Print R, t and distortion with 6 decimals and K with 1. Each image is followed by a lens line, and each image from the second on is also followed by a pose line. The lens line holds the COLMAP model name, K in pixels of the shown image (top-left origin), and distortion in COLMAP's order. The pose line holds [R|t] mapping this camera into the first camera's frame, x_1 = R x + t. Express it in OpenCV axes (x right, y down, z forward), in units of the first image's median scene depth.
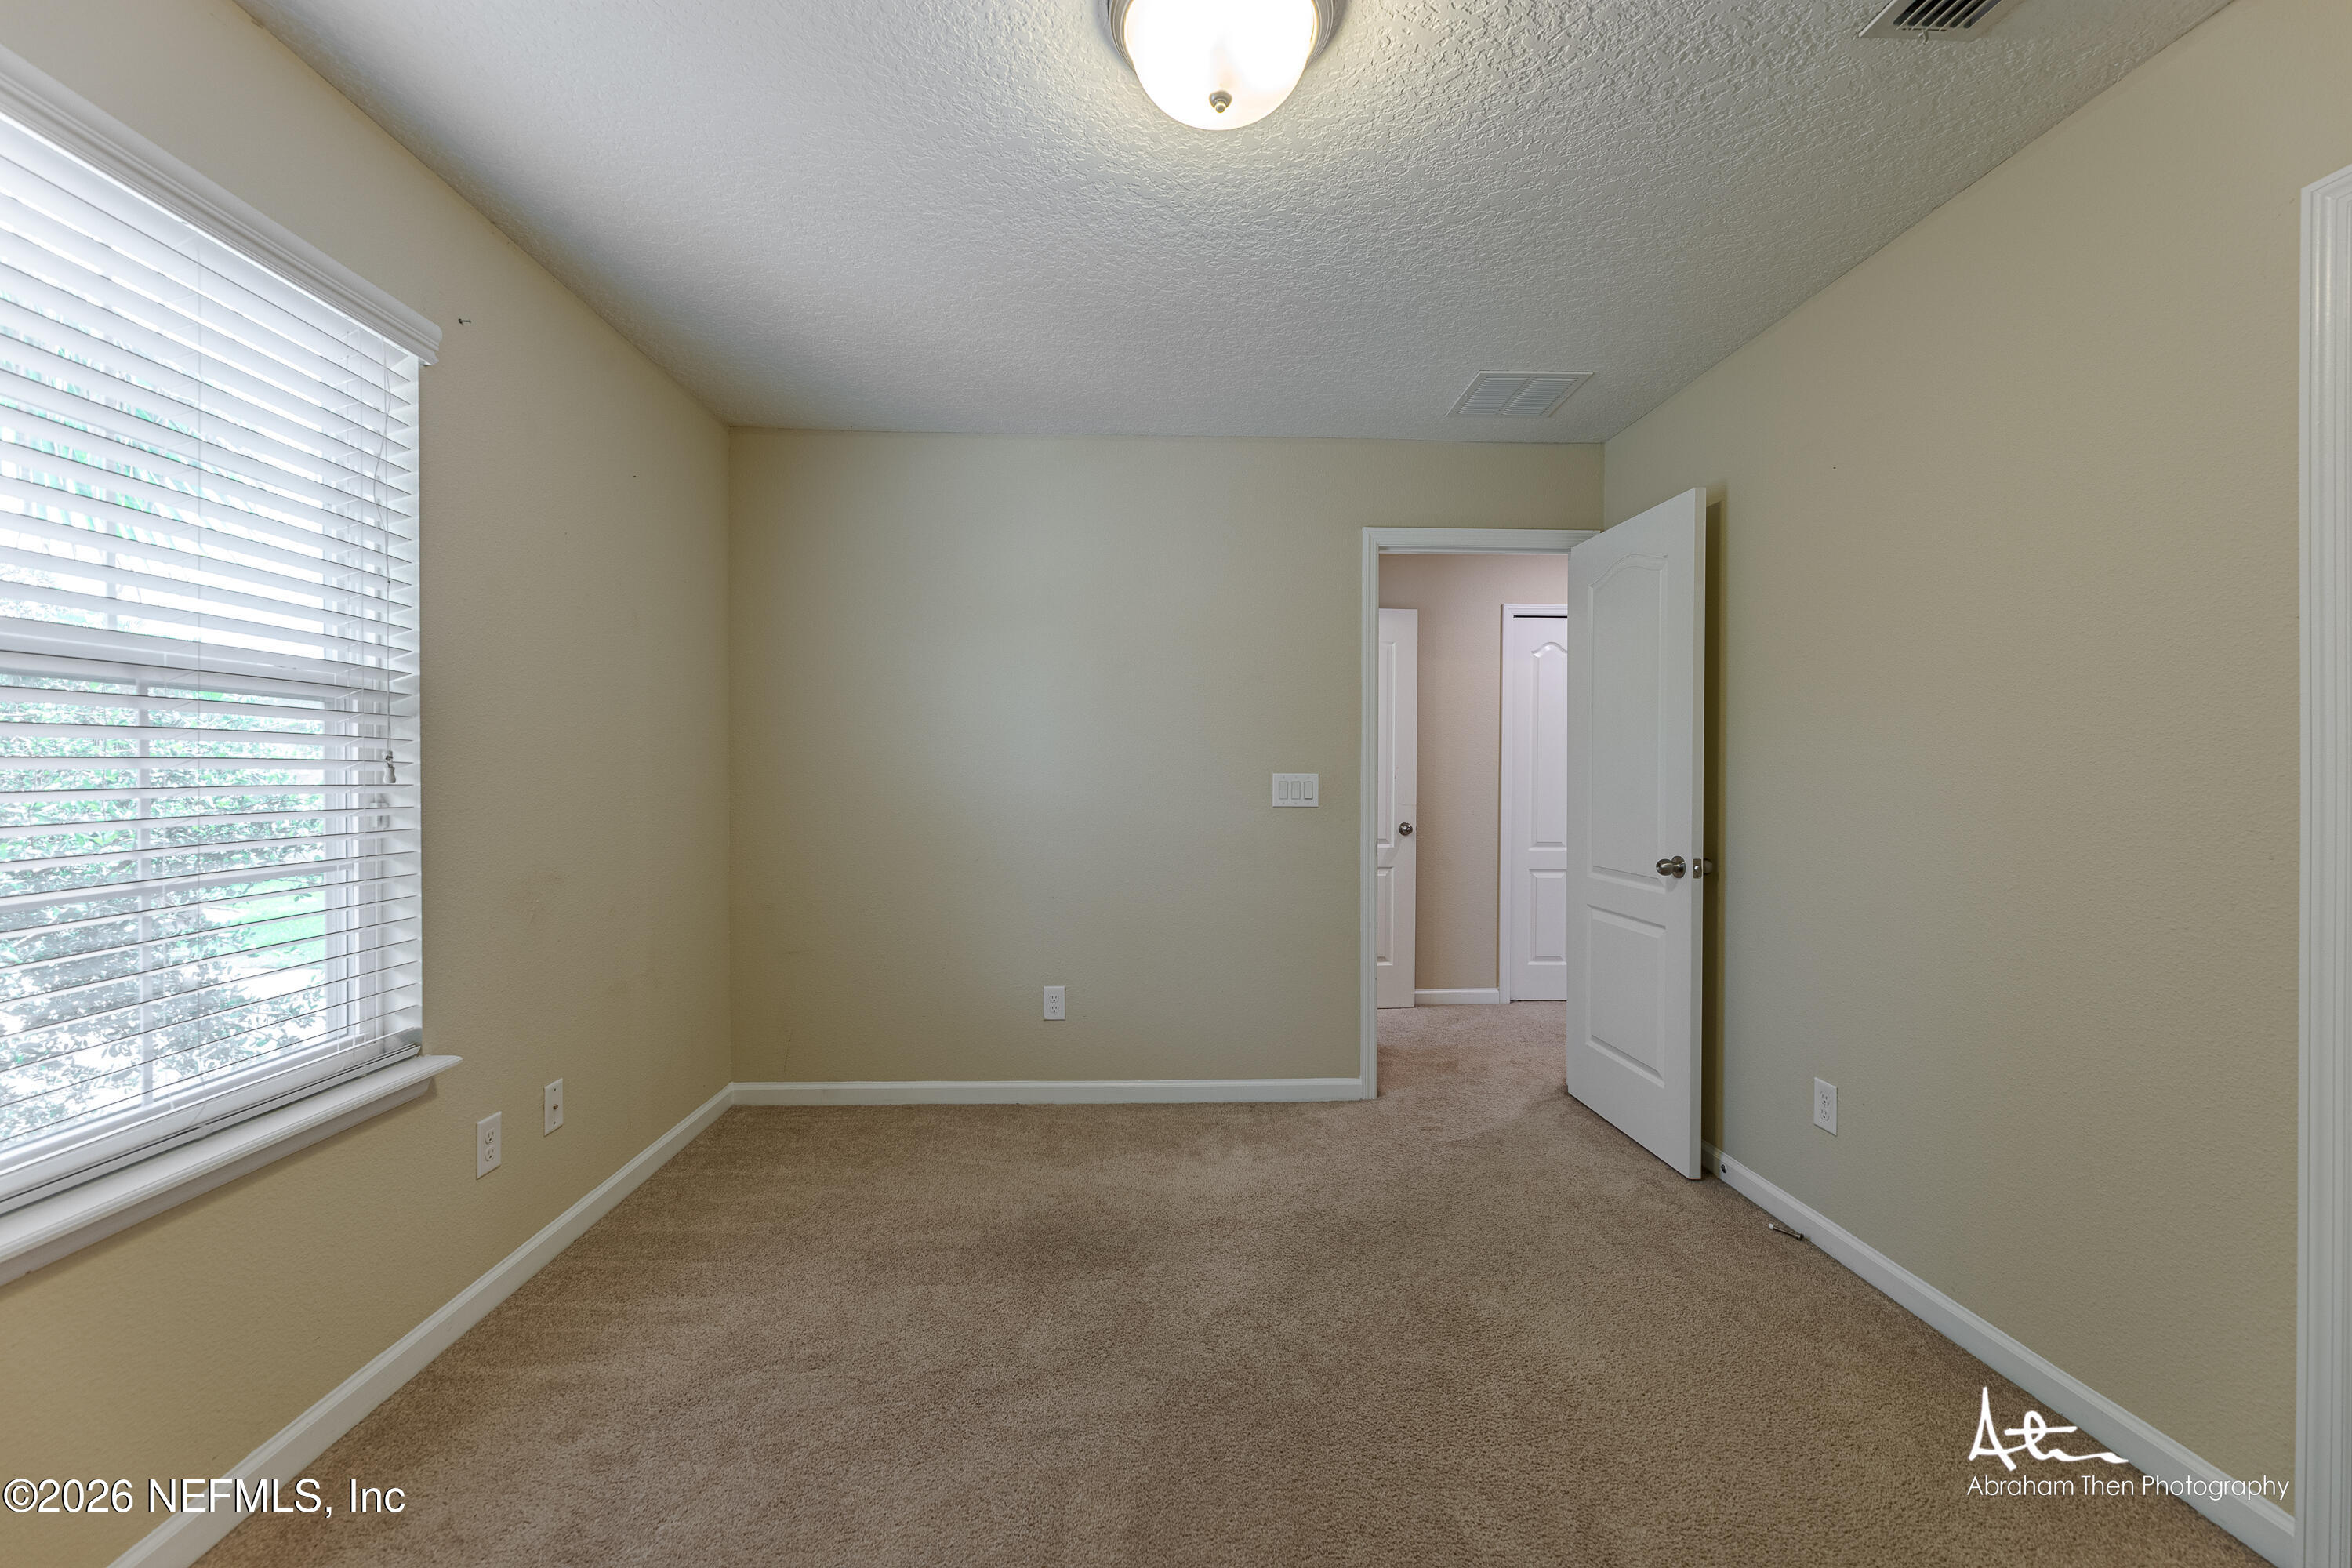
lens RADIAL K [[985.9, 0, 1176.0], [0, 985.9, 784.0], [0, 0, 1]] dist [-0.000186, -0.000023]
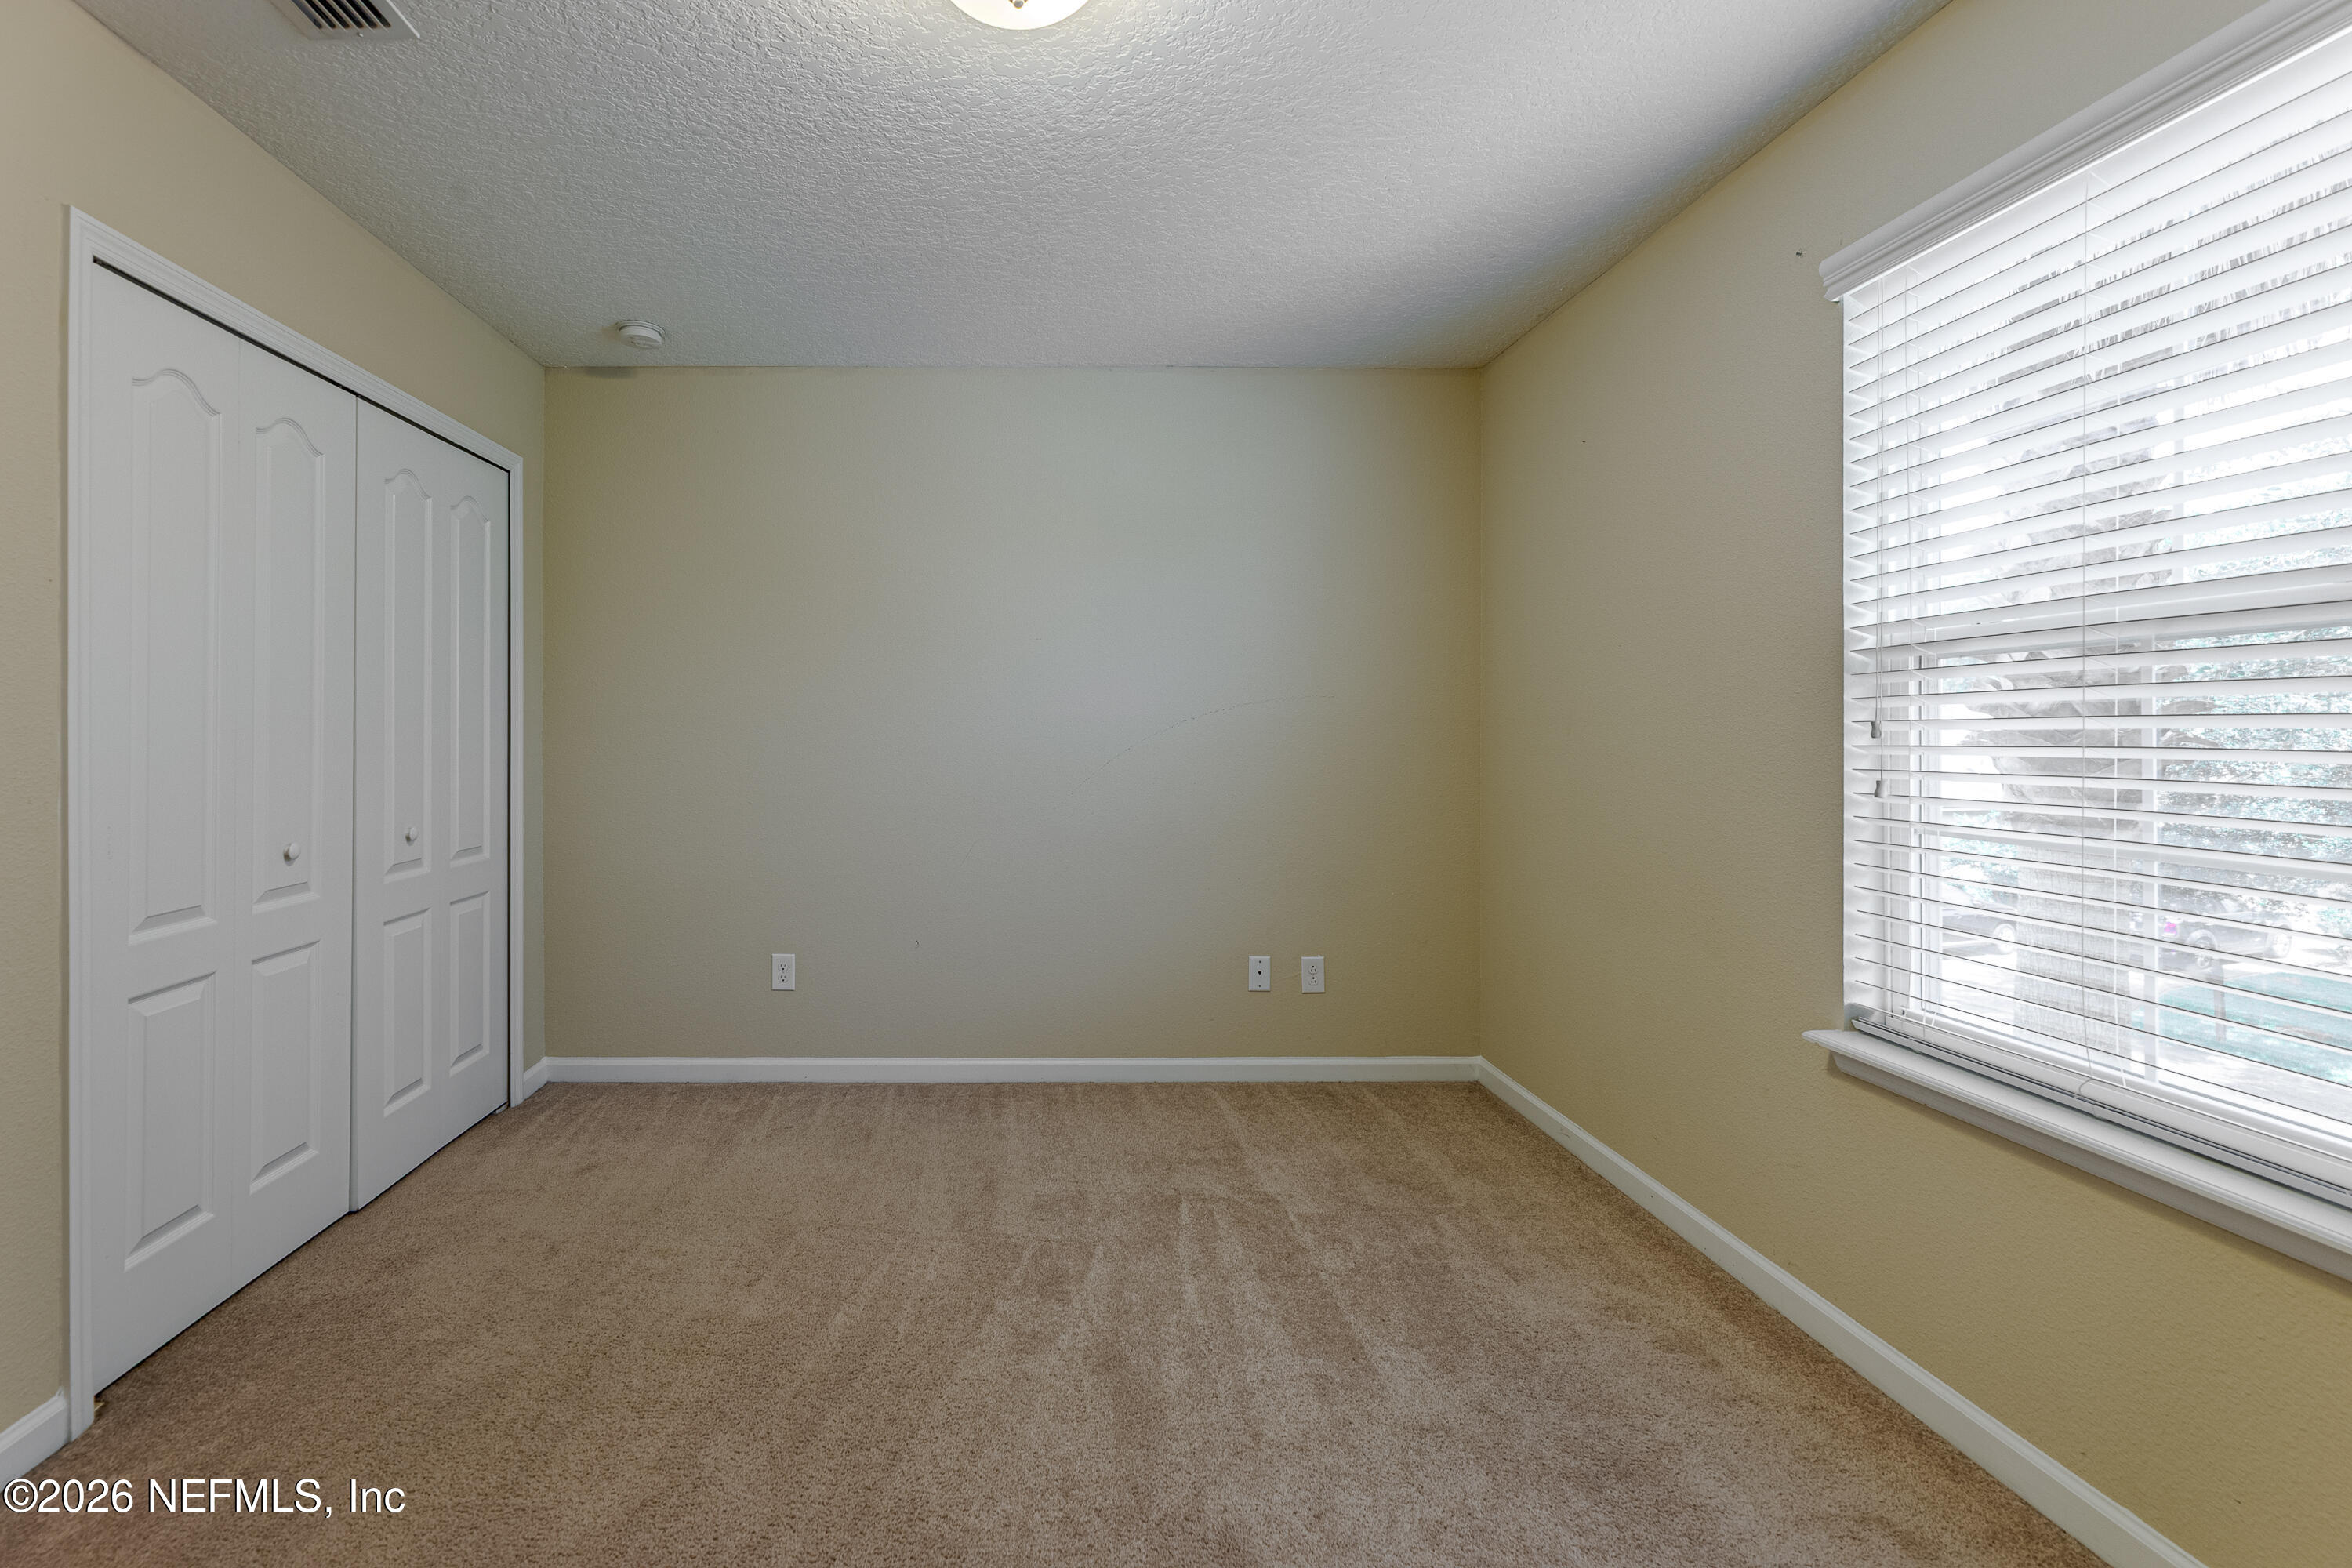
lens RADIAL K [[985.9, 0, 1176.0], [0, 985.9, 784.0], [0, 0, 1]] dist [-0.000186, -0.000023]
pose [[-0.992242, 0.003045, -0.124282, 0.011236], [-0.004187, 0.998314, 0.057886, -0.011752], [0.124248, 0.057957, -0.990557, 1.791322]]
